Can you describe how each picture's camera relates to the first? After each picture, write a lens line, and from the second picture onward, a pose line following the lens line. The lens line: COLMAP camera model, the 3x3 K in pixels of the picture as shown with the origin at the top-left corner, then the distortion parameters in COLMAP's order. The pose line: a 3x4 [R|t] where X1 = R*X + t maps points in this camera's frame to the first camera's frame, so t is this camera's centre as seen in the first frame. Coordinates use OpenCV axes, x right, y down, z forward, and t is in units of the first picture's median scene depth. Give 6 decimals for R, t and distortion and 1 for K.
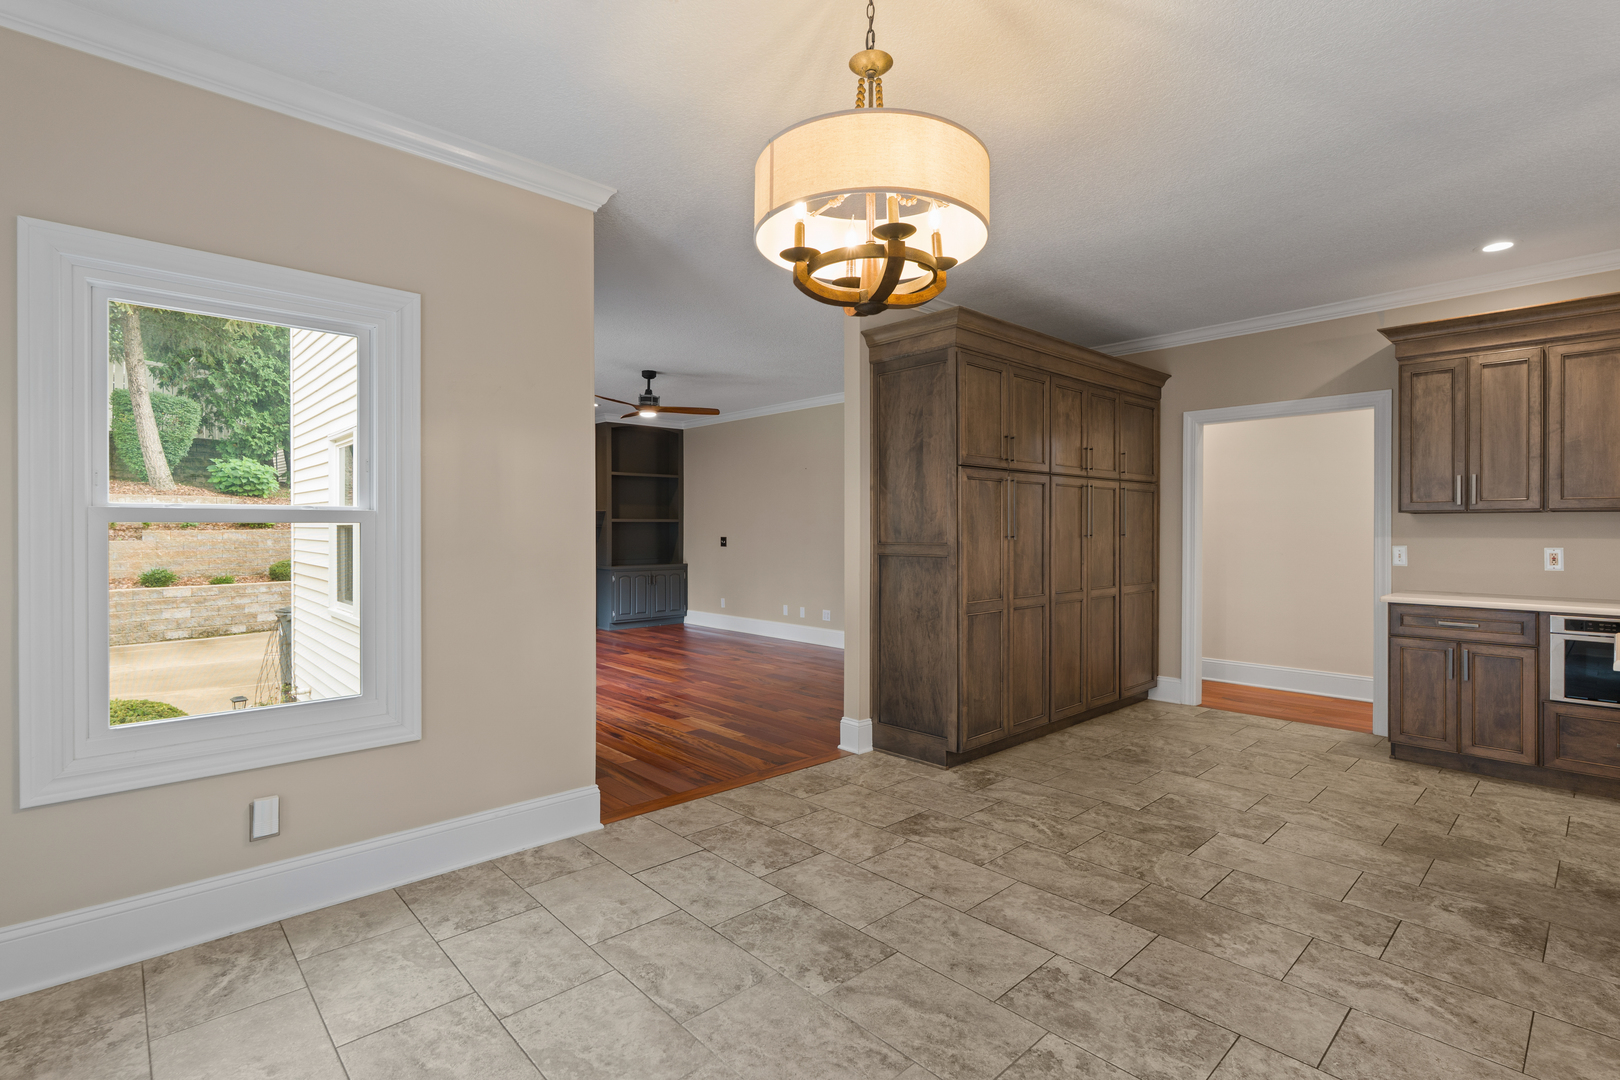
lens RADIAL K [[757.9, 0, 810.0], [0, 757.9, 540.0], [0, 0, 1]] dist [0.000698, -0.000467]
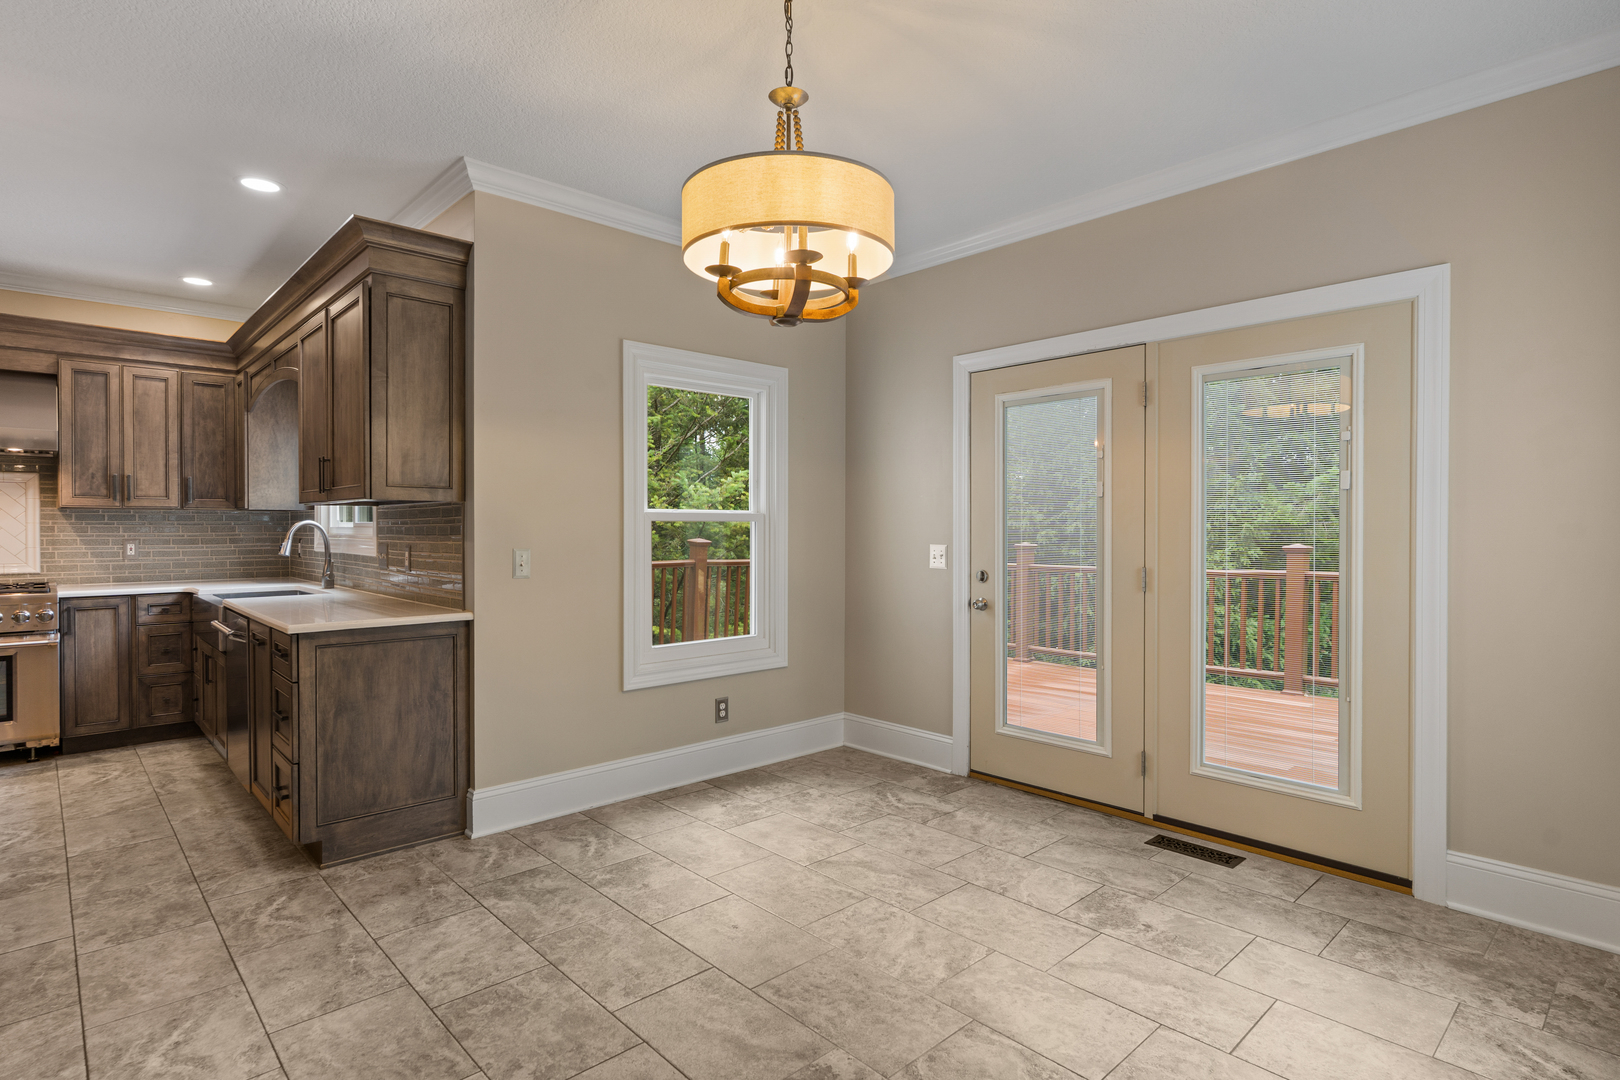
lens RADIAL K [[828.7, 0, 804.5], [0, 828.7, 534.5], [0, 0, 1]] dist [-0.002175, -0.000182]
pose [[-0.999999, -0.001414, 0.000070, 0.030830], [-0.001412, 0.999723, 0.023511, -0.014691], [-0.000103, 0.023511, -0.999724, 1.198143]]
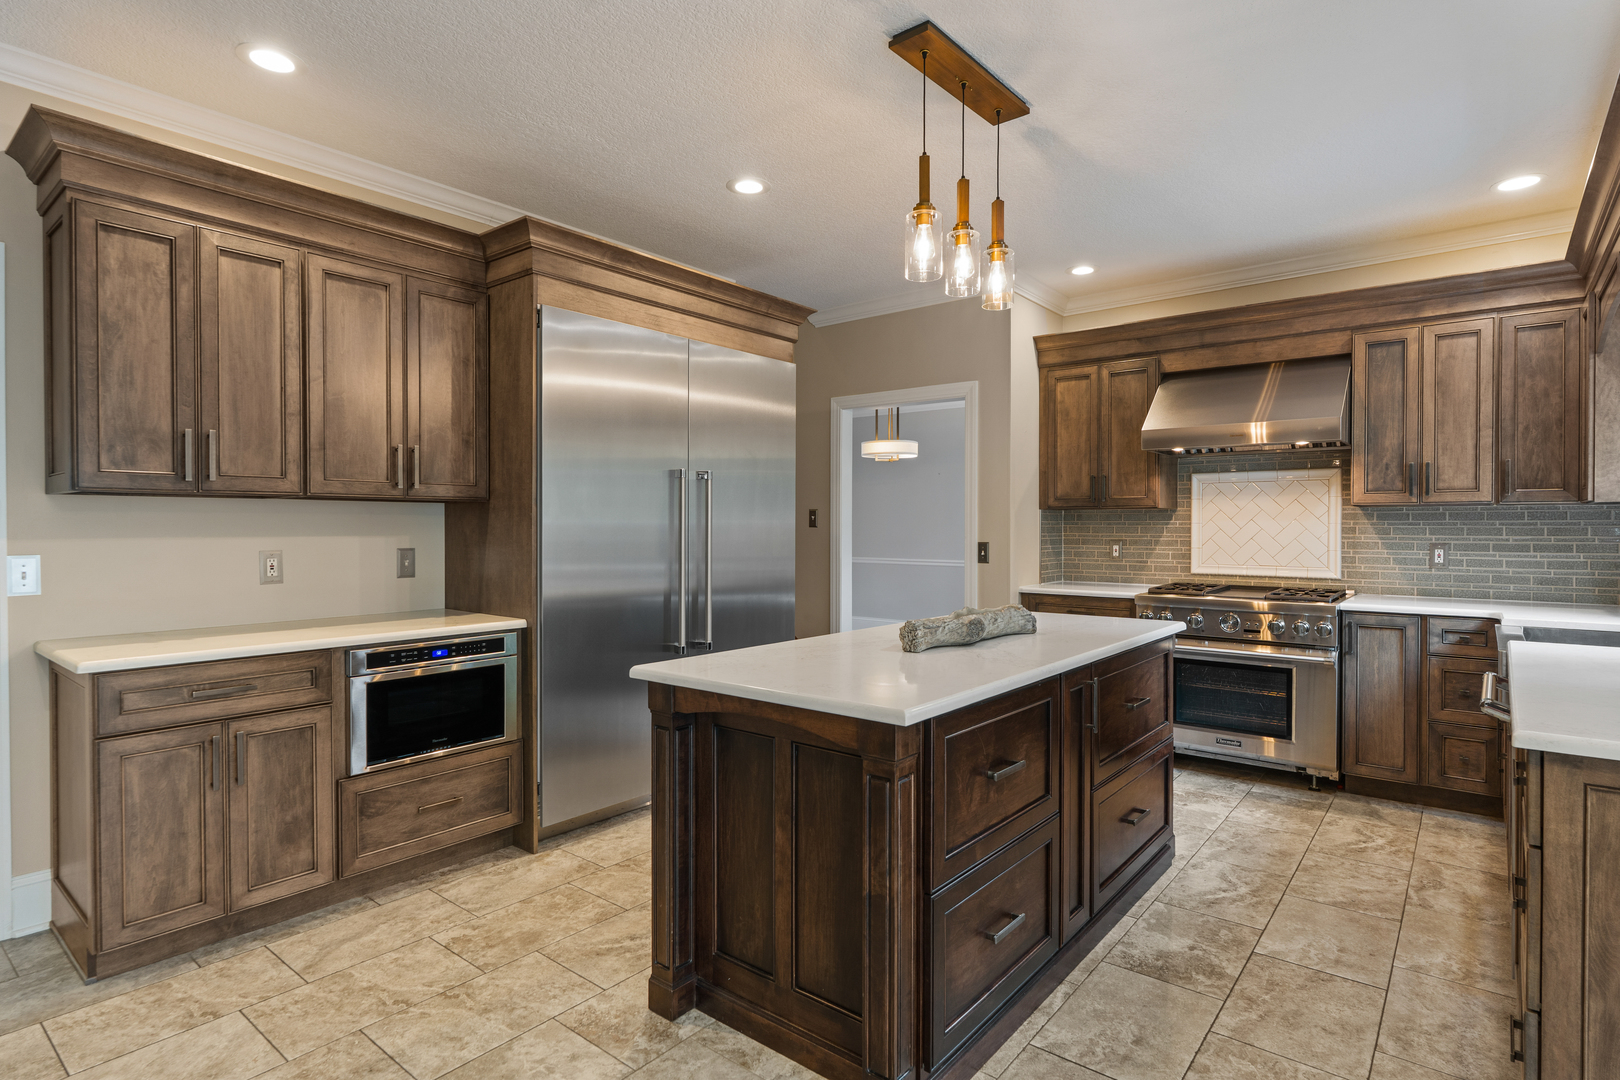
lens RADIAL K [[828.5, 0, 821.6], [0, 828.5, 532.4], [0, 0, 1]] dist [-0.001820, -0.000037]
pose [[-0.147732, -0.009746, 0.988979, 0.201954], [0.012804, 0.999849, 0.011766, -0.010611], [-0.988945, 0.014401, -0.147584, 0.748320]]
